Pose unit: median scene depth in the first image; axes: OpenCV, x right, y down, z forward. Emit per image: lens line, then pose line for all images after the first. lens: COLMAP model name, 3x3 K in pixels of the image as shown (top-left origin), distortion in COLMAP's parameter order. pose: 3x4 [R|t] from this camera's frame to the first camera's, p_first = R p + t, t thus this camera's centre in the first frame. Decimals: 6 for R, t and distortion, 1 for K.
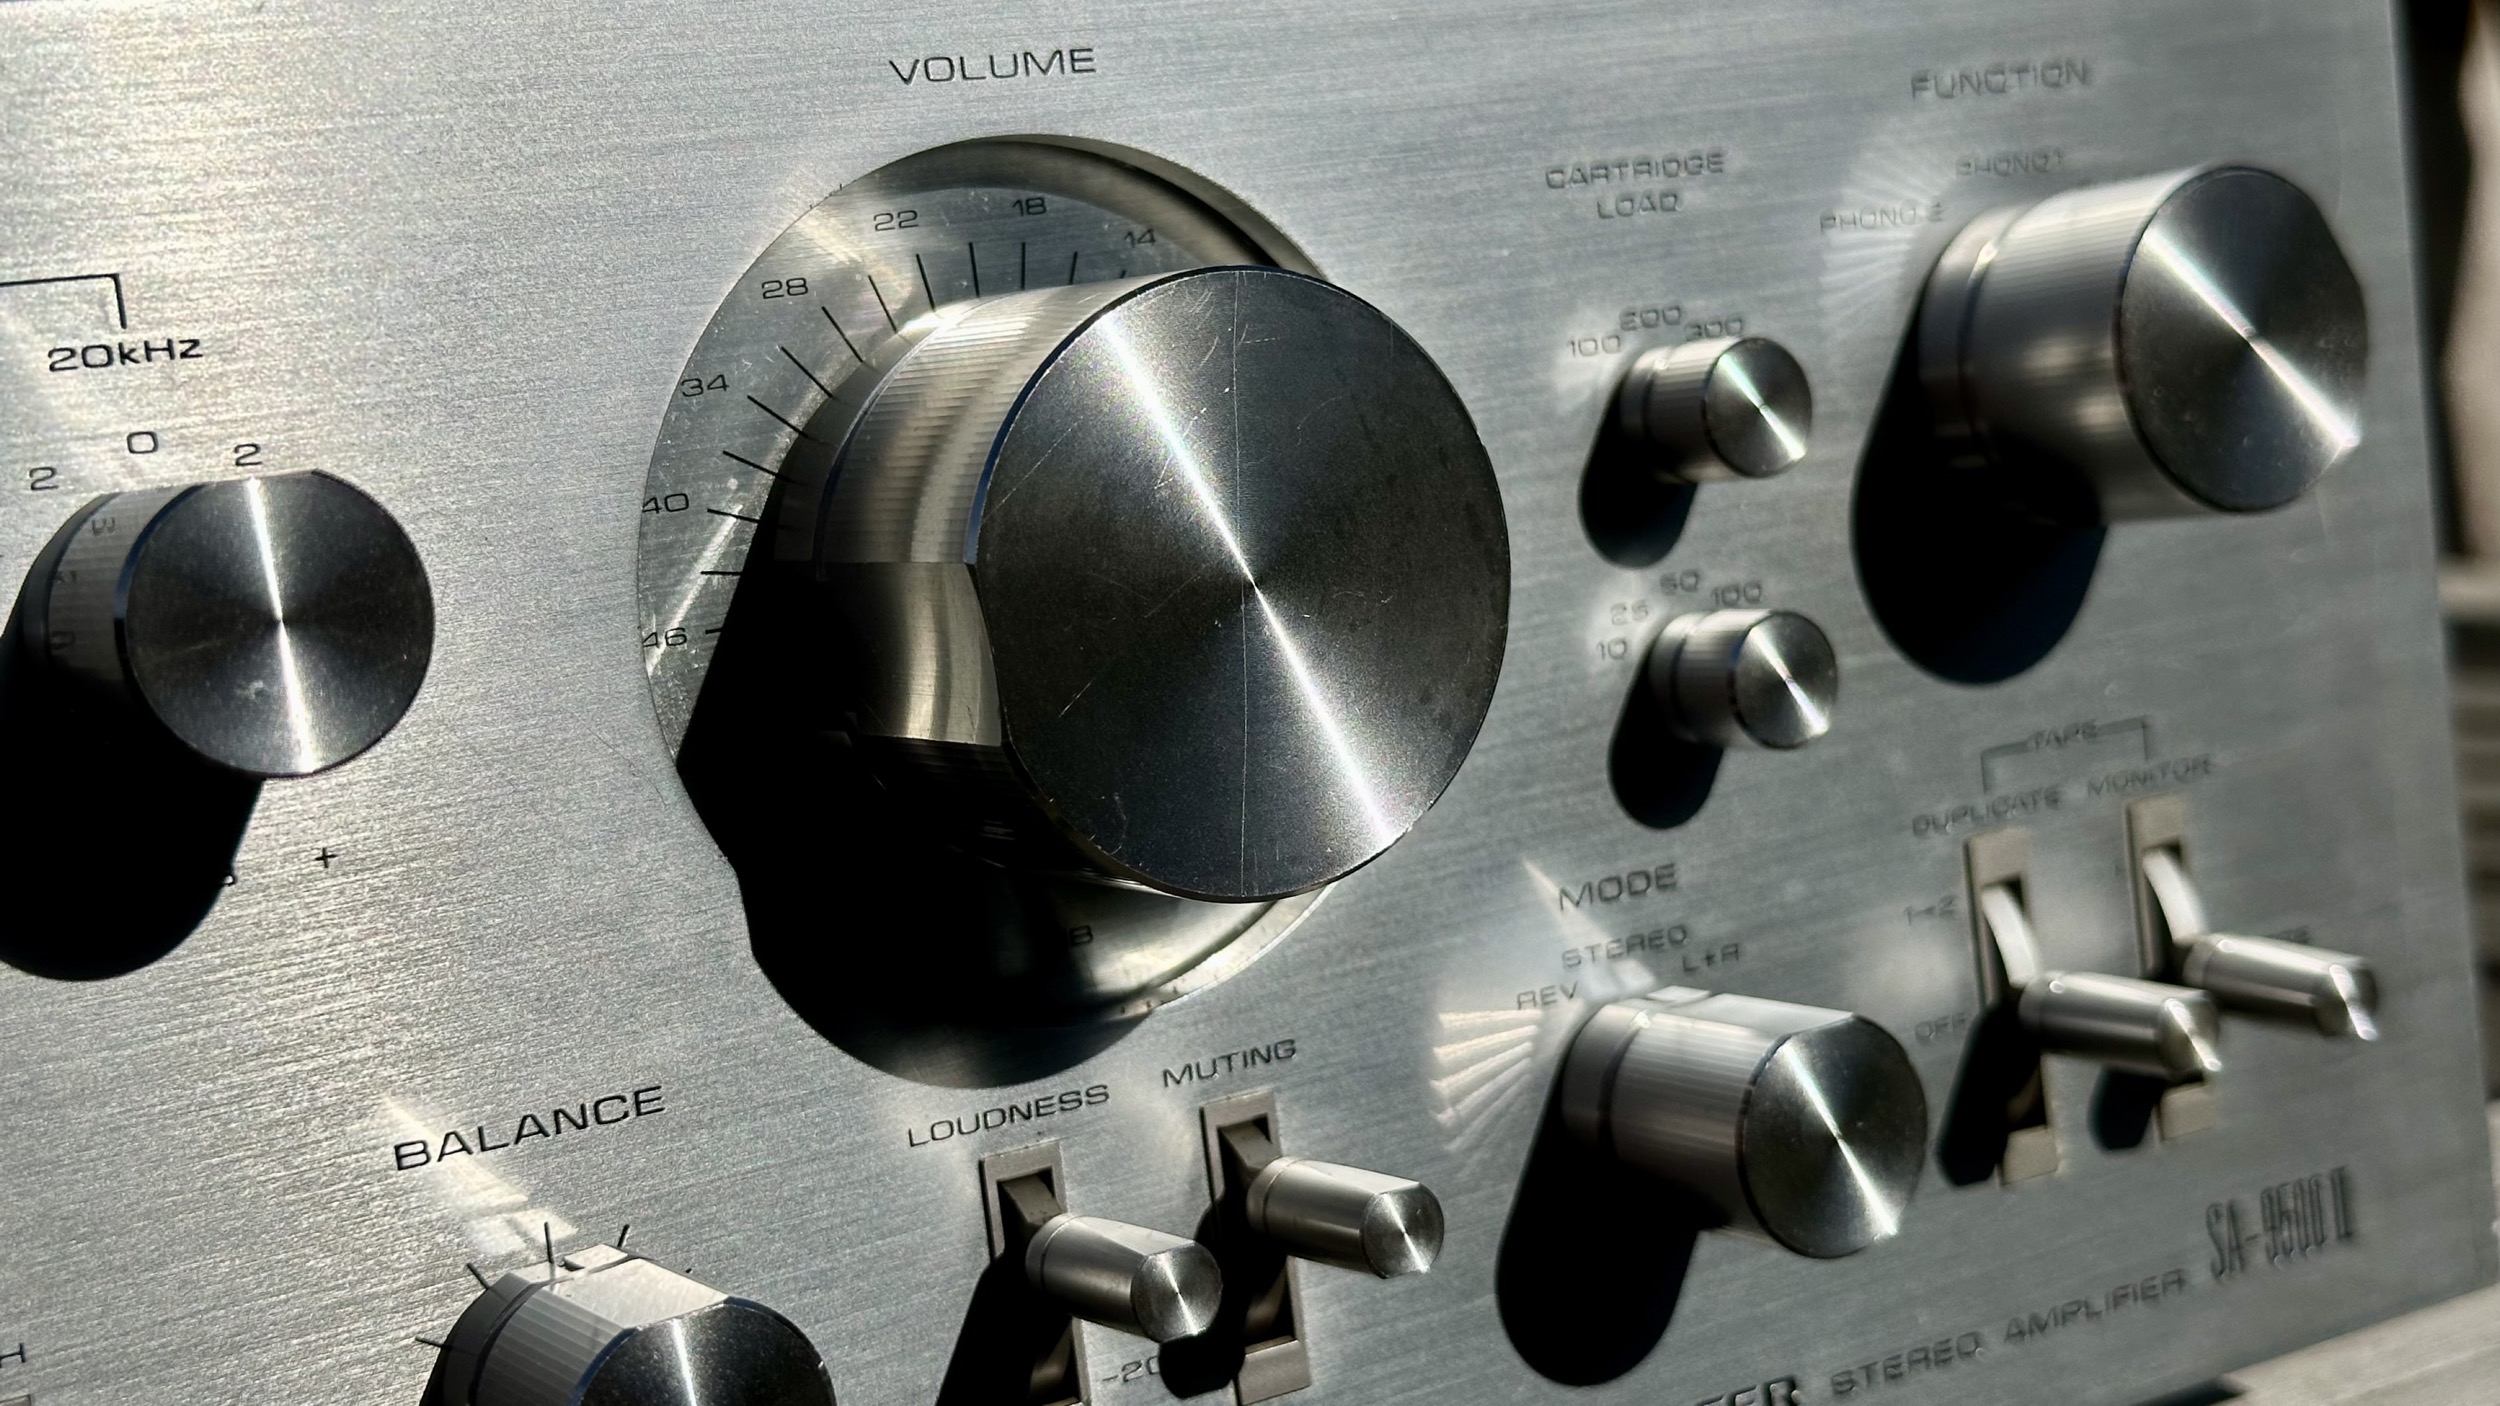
lens RADIAL K [[3570.3, 0, 1239.7], [0, 3570.3, 695.8], [0, 0, 1]] dist [0.135648, -0.195682]
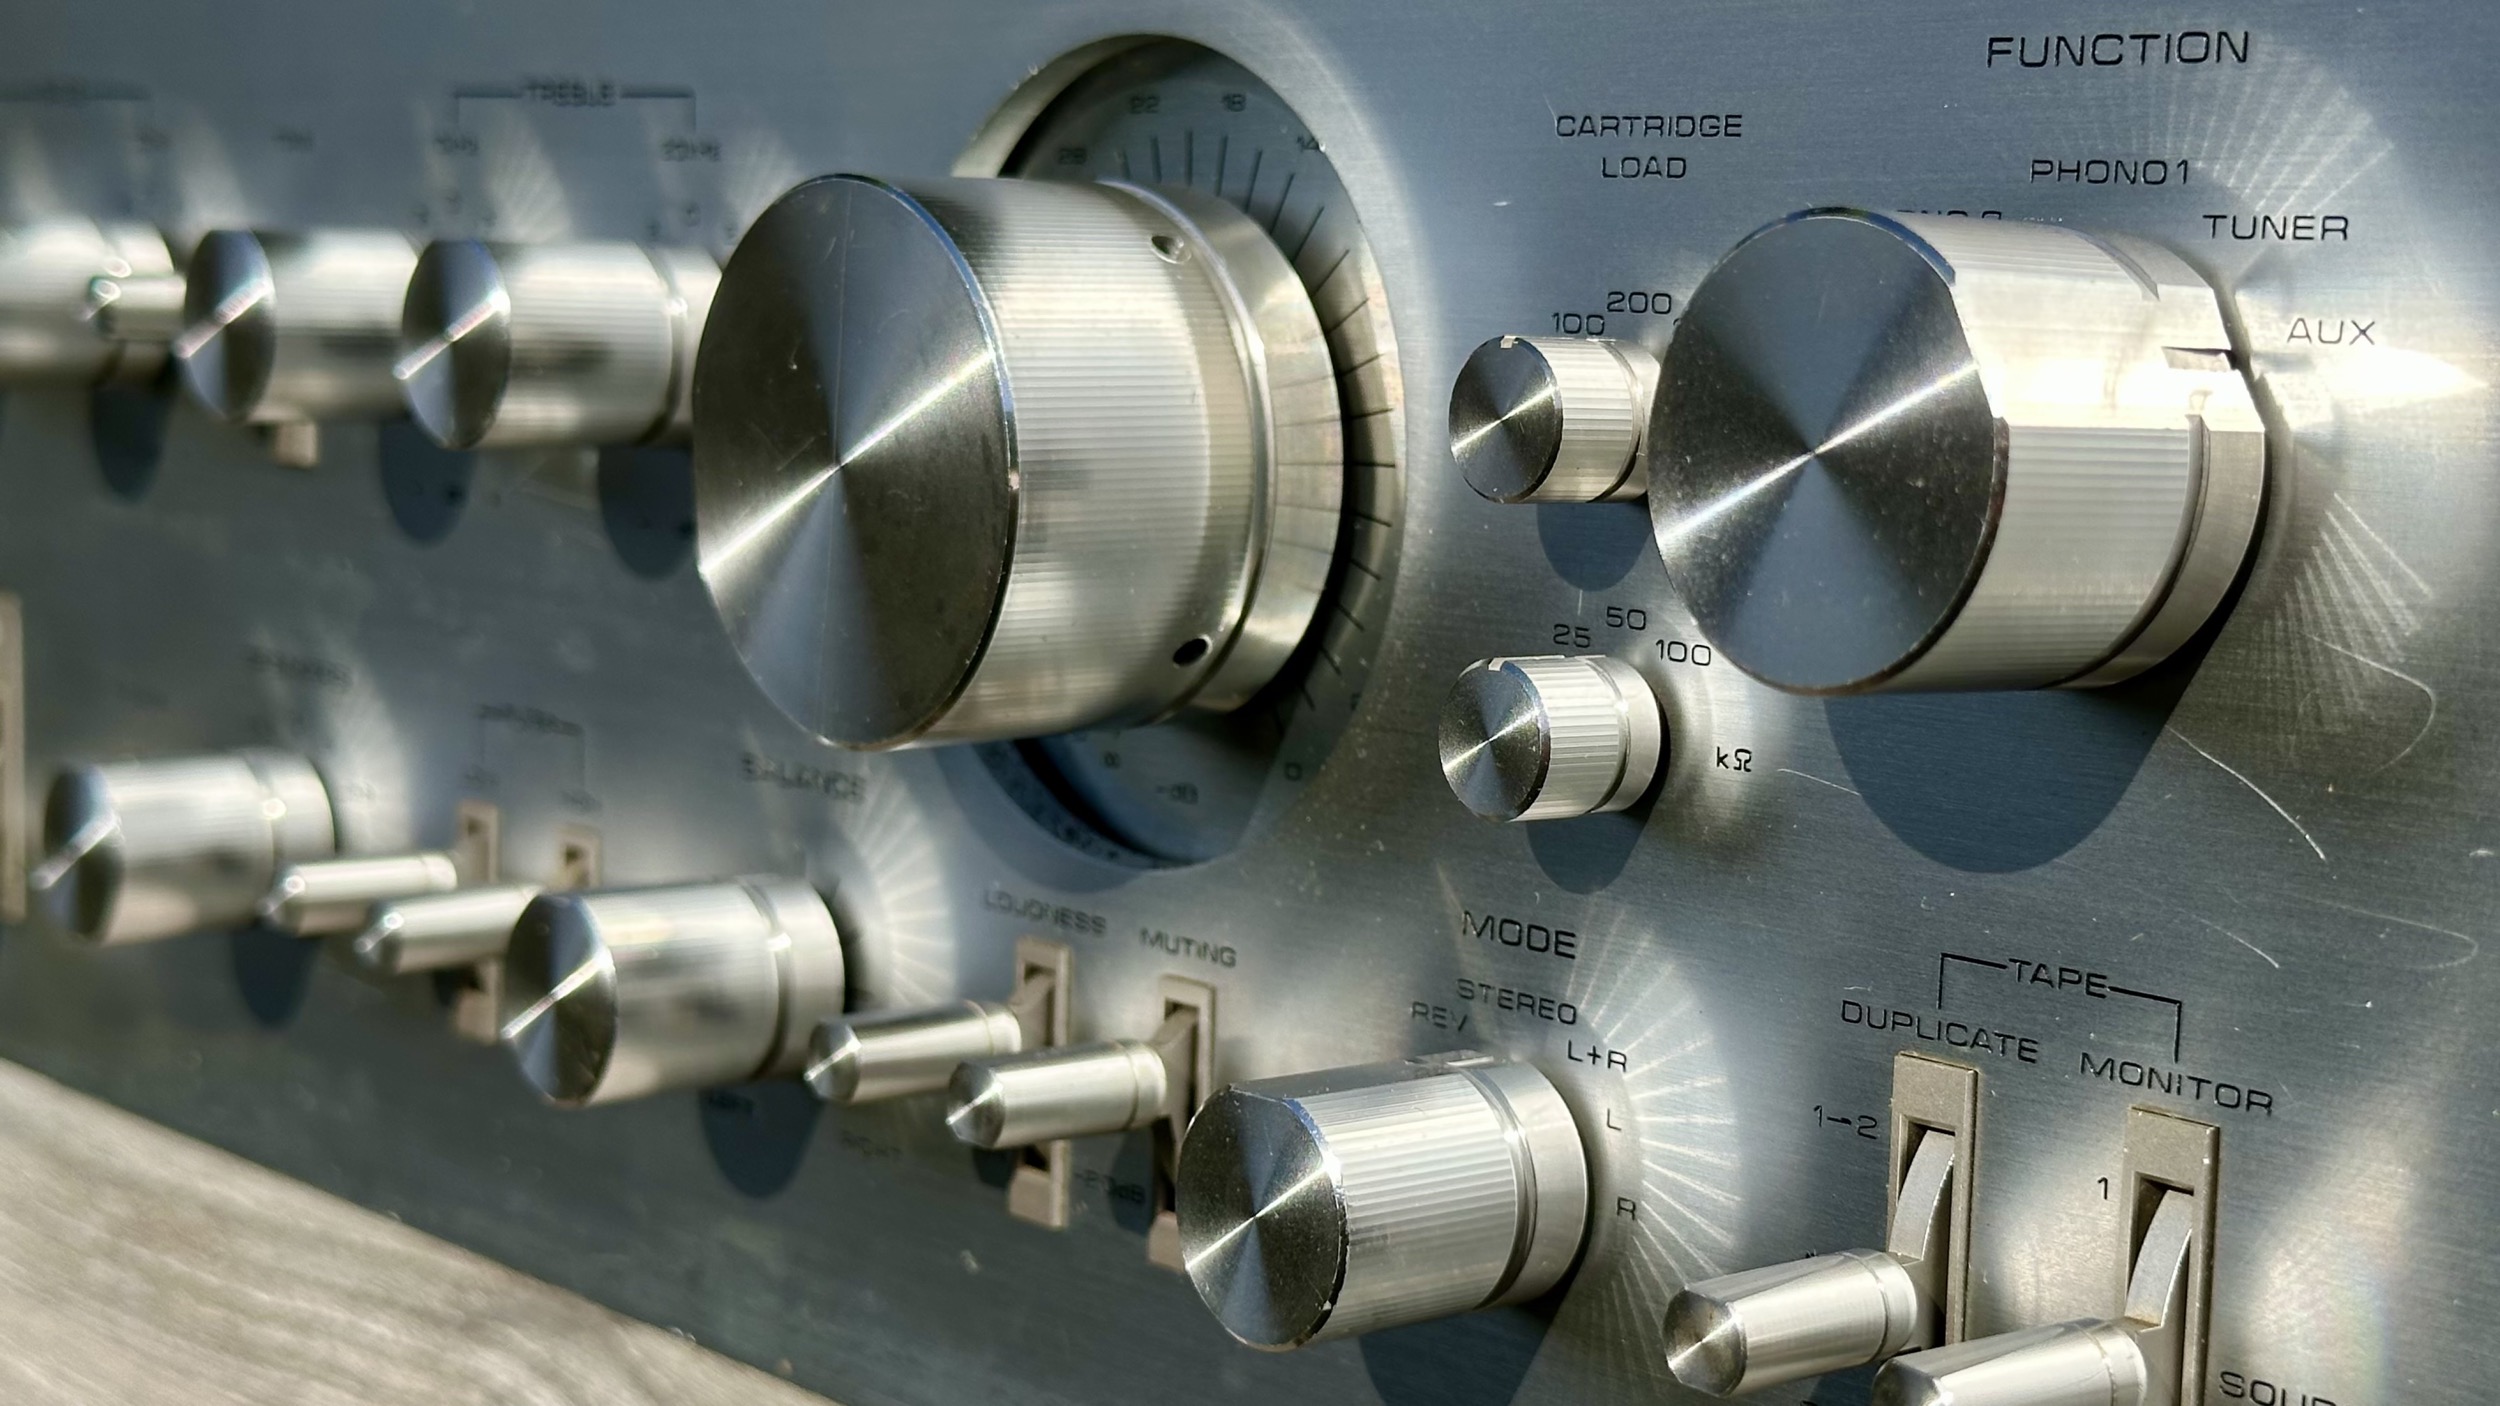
lens RADIAL K [[4002.8, 0, 1434.5], [0, 4002.8, 826.9], [0, 0, 1]] dist [0.135882, -0.132386]
pose [[0.193294, 0.265133, -0.944639, 1.101084], [-0.149288, 0.959533, 0.238766, -0.219667], [0.969717, 0.094871, 0.225053, 0.802877]]
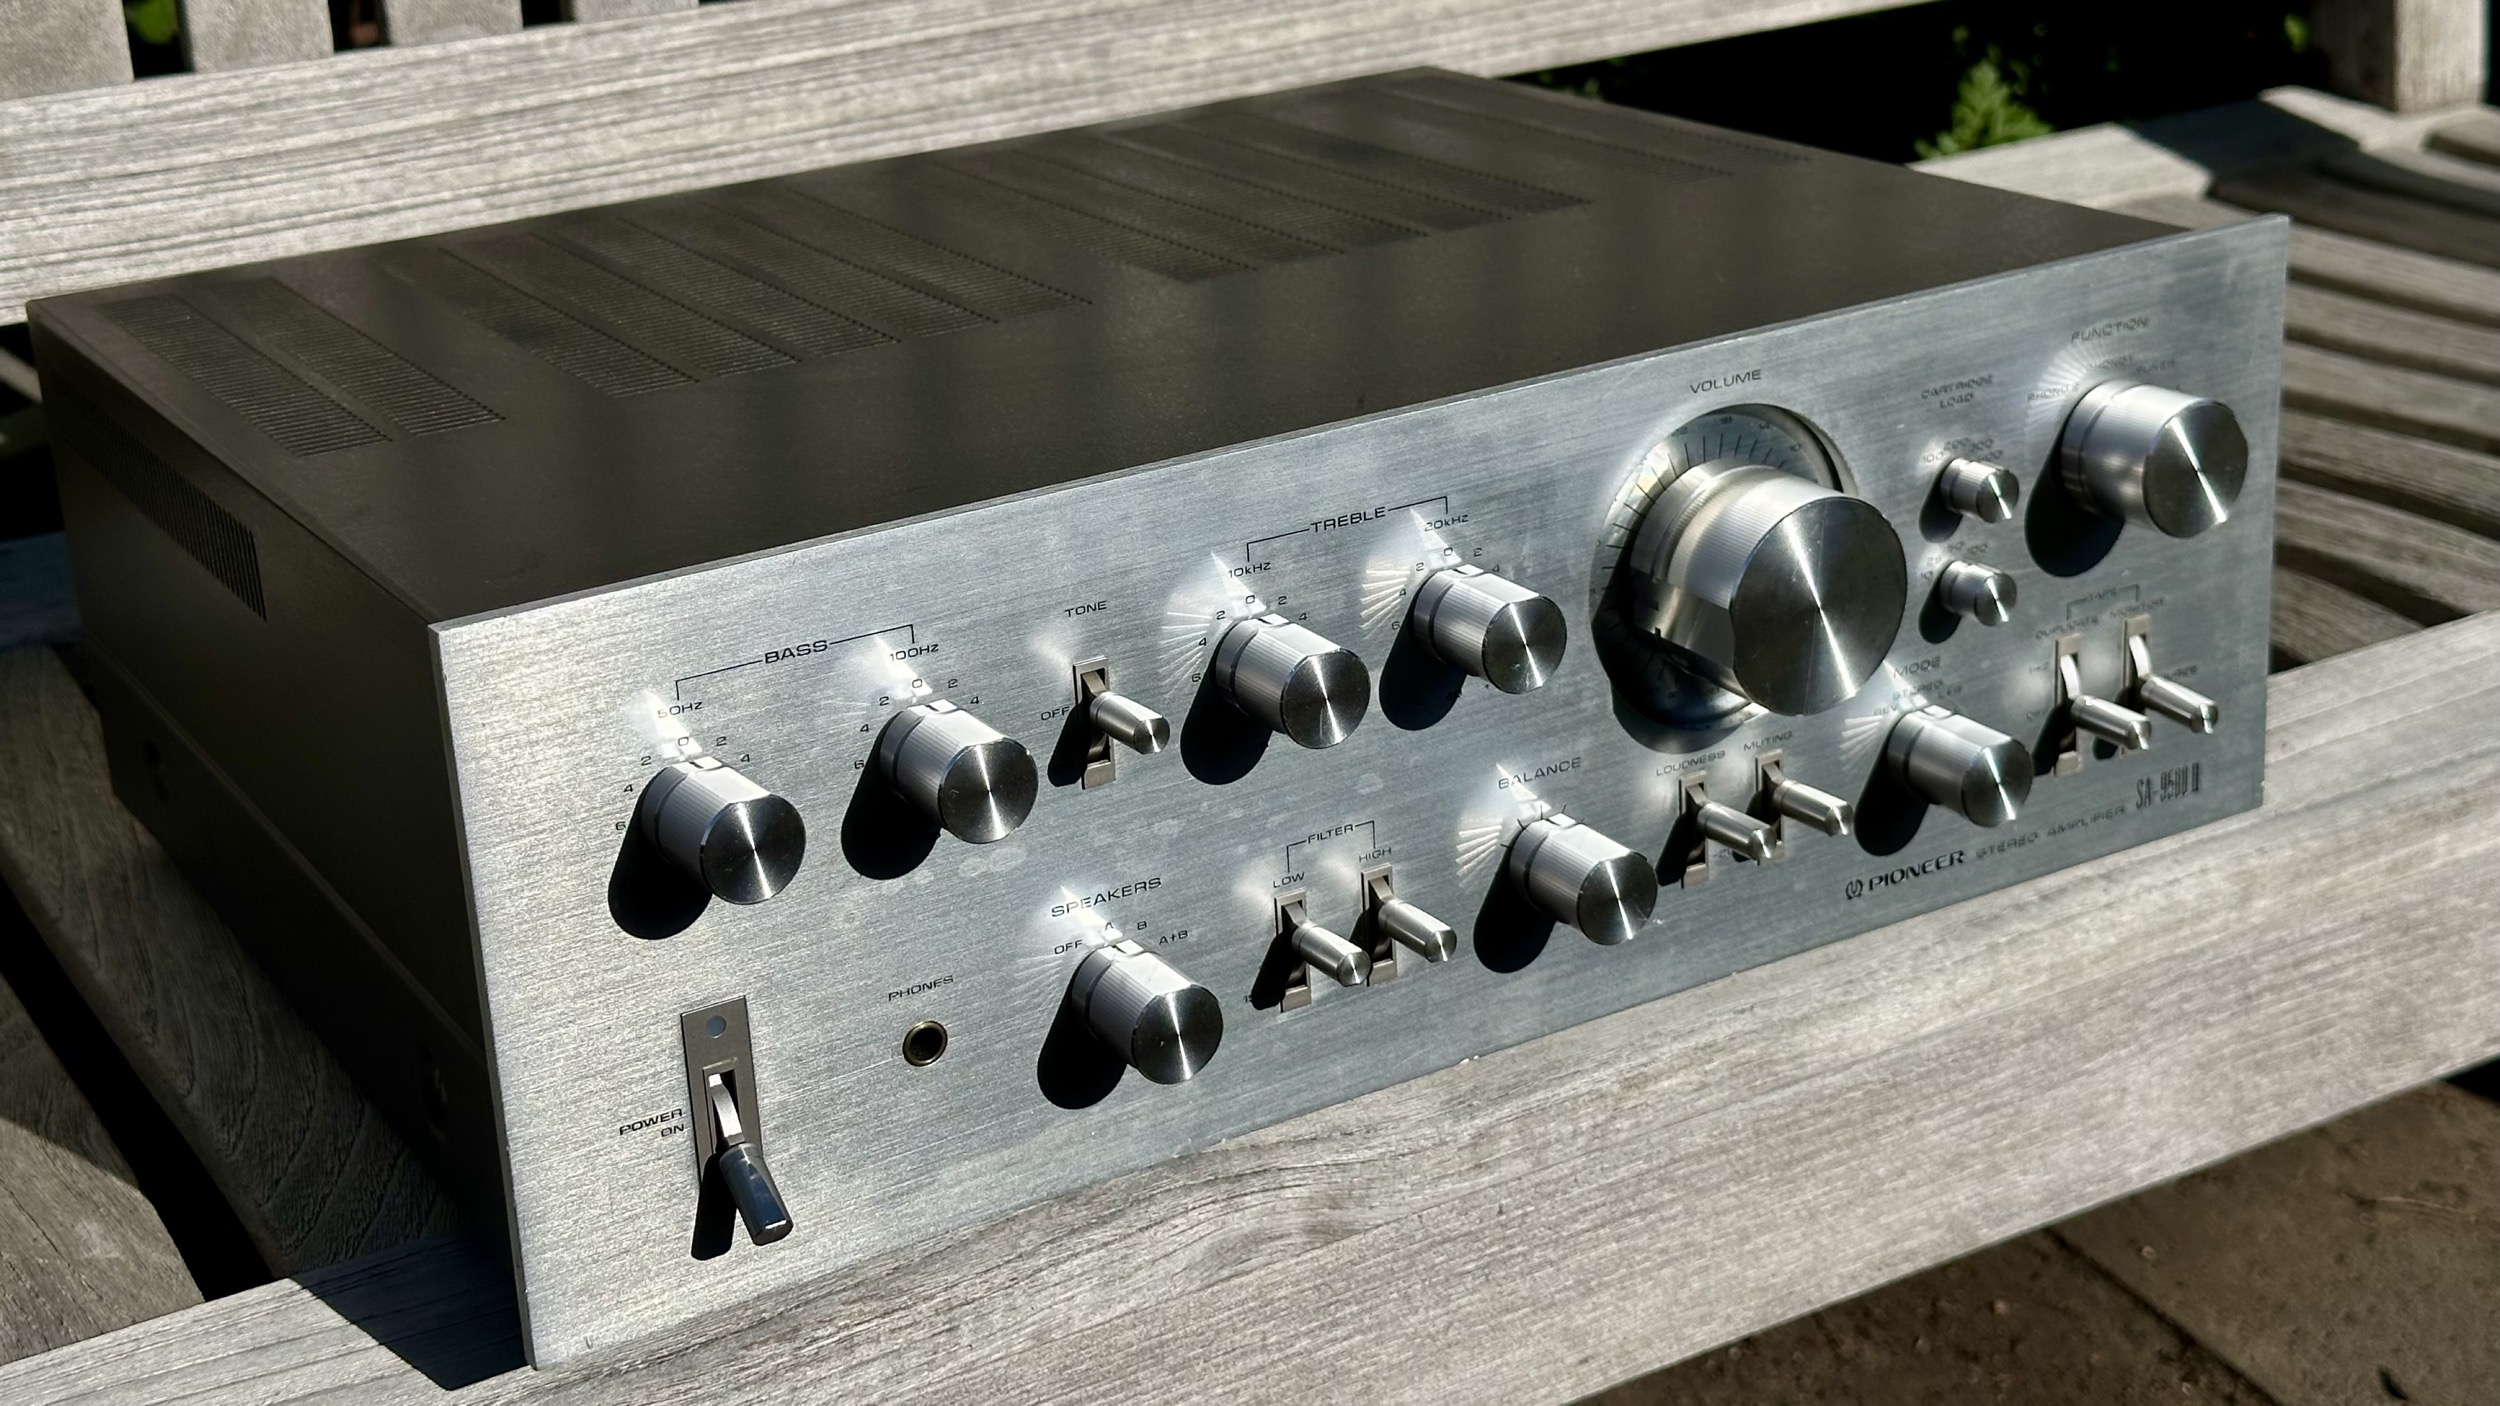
lens RADIAL K [[3492.6, 0, 1240.3], [0, 3492.6, 544.8], [0, 0, 1]] dist [0.137447, -0.068333]
pose [[0.997818, 0.065200, 0.010355, -0.422435], [-0.065831, 0.970938, 0.230100, -0.598700], [0.004948, -0.230279, 0.973112, -1.455603]]
